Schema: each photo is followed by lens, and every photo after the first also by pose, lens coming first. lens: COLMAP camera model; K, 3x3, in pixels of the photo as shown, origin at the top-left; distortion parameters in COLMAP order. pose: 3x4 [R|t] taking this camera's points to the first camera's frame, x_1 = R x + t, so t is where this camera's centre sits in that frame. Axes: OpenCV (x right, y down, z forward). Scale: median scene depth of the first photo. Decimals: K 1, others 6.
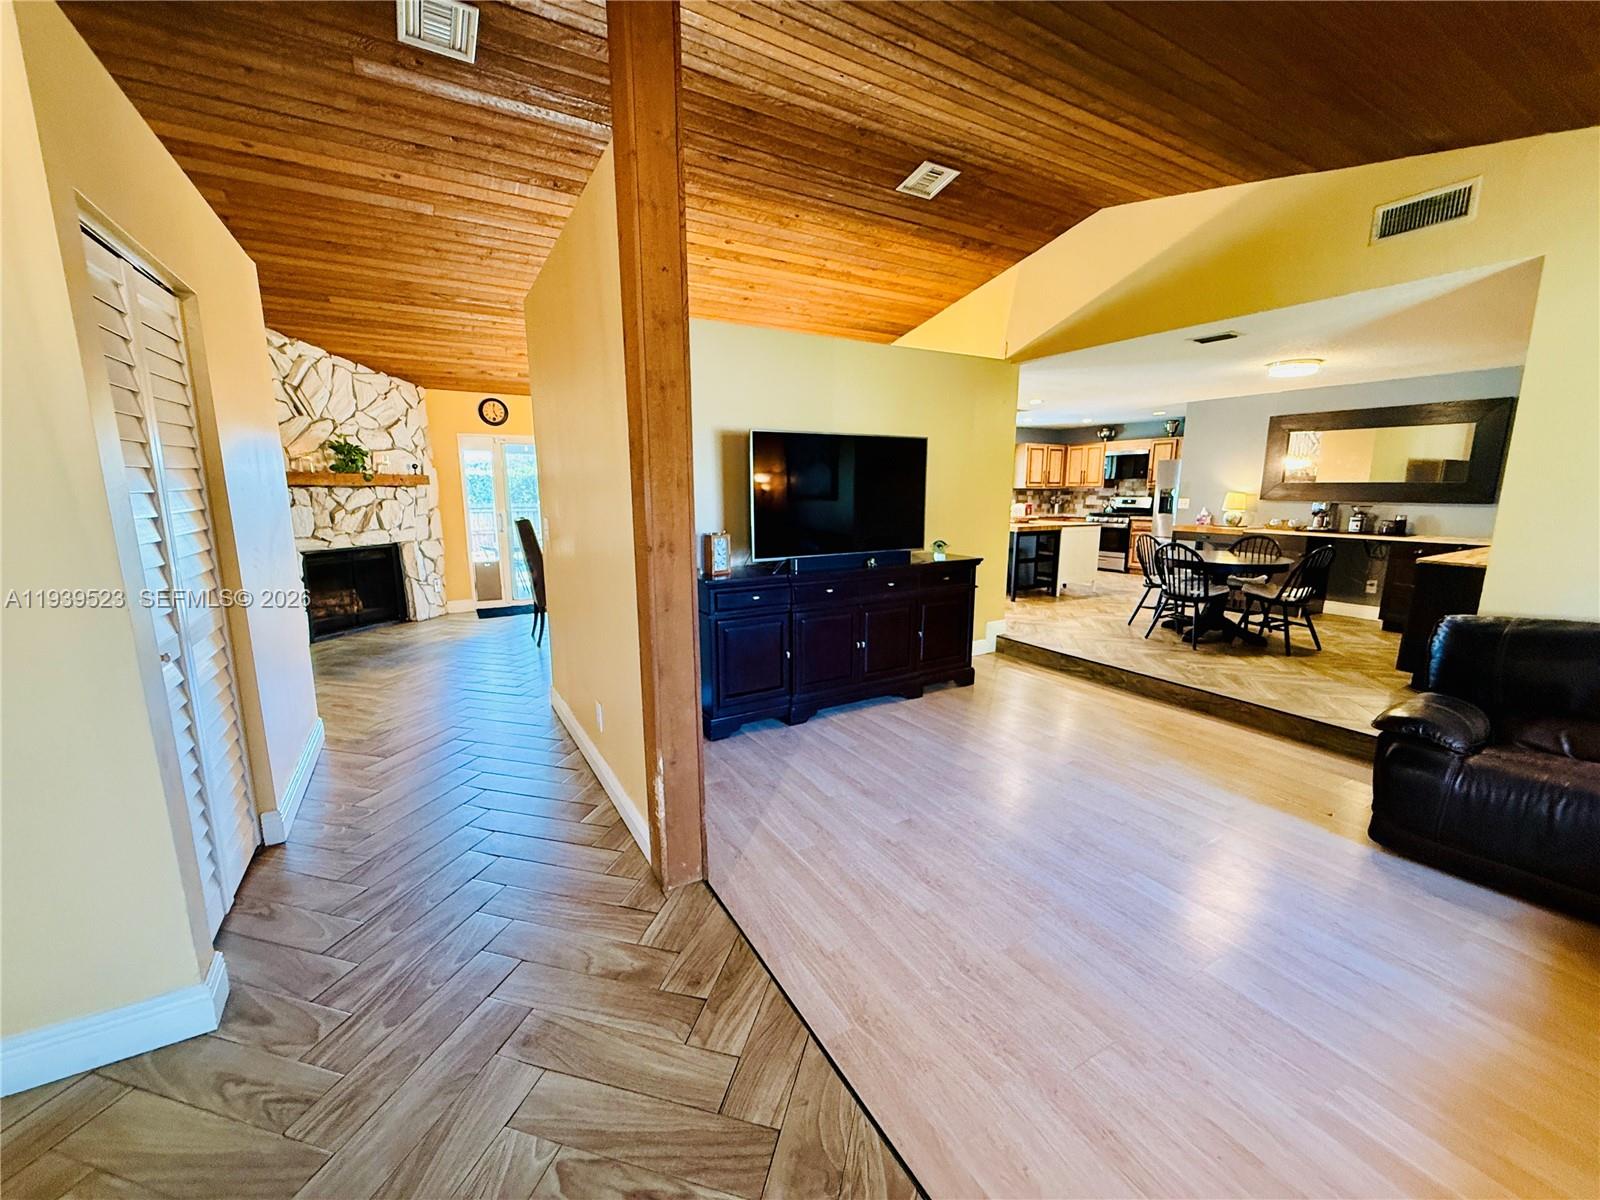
lens RADIAL K [[636.1, 0, 796.3], [0, 636.1, 601.0], [0, 0, 1]] dist [-0.001529, -0.000121]
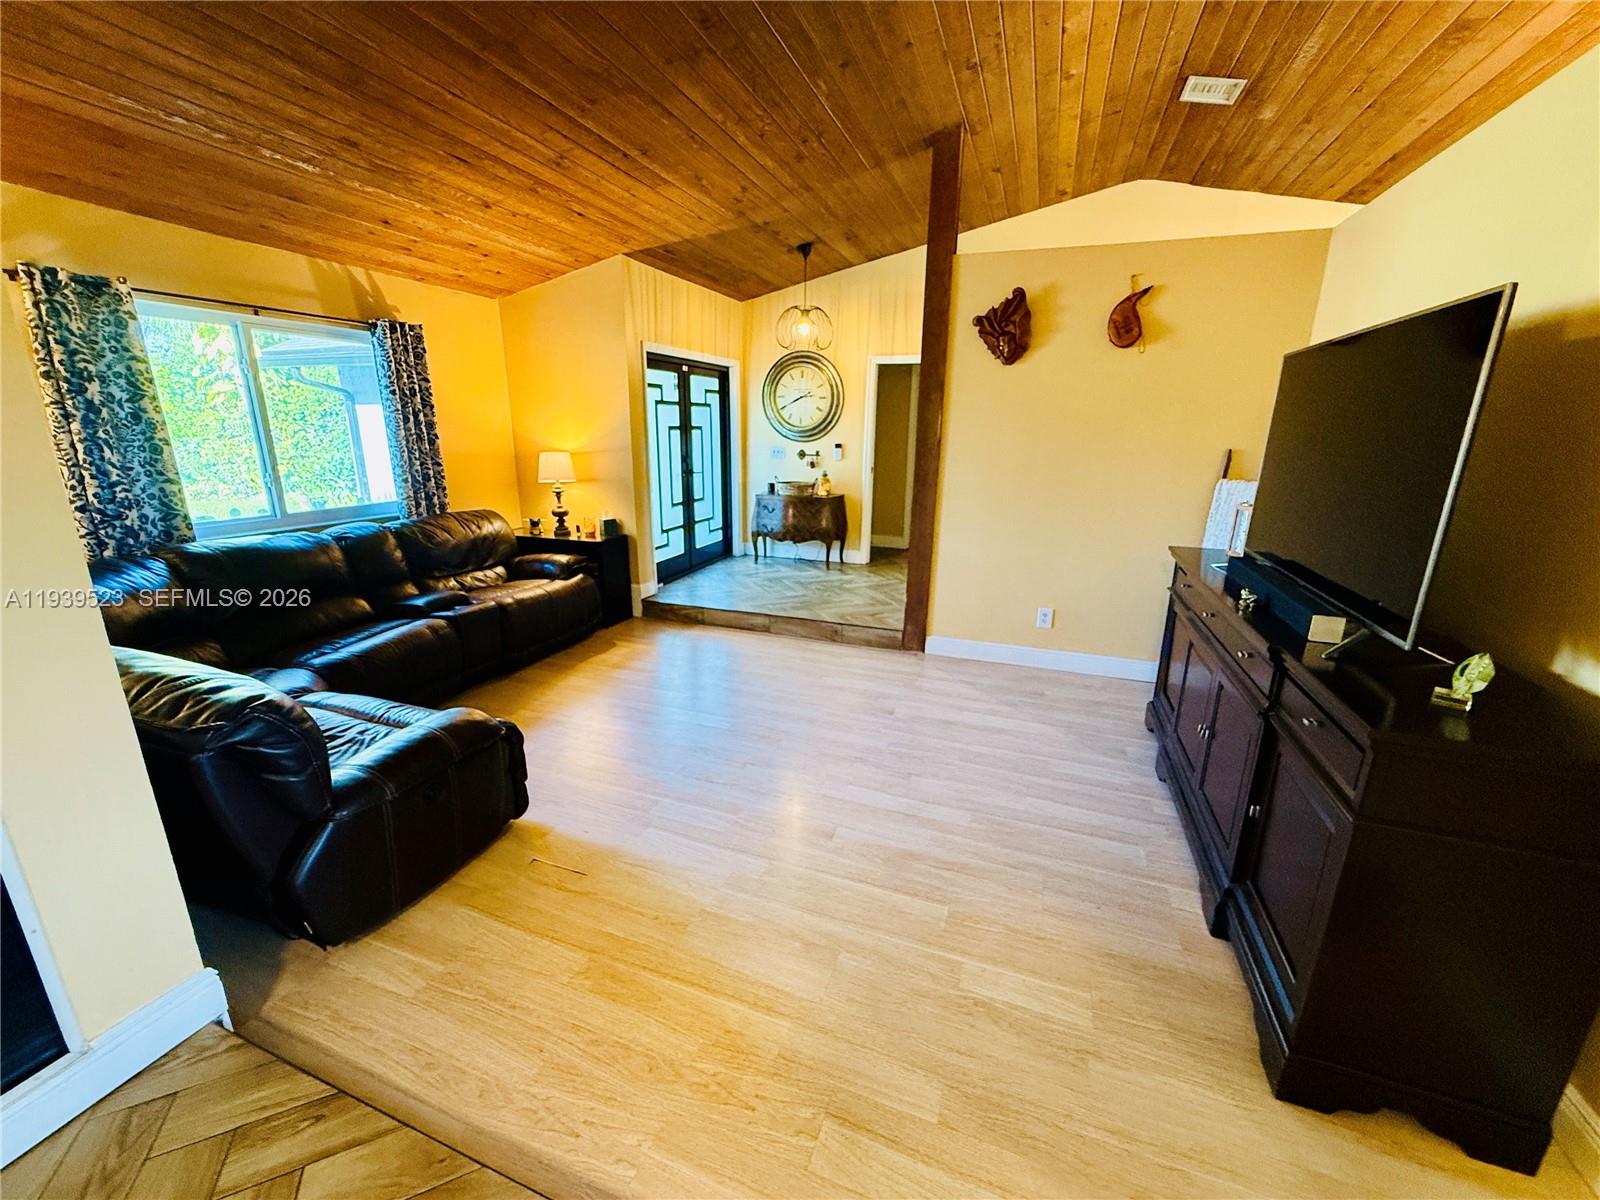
lens RADIAL K [[636.1, 0, 796.3], [0, 636.1, 601.0], [0, 0, 1]] dist [-0.001529, -0.000121]
pose [[-0.778459, 0.160537, -0.606820, 0.627699], [-0.120435, 0.910580, 0.395398, -0.190935], [0.616034, 0.380883, -0.689515, 1.006020]]
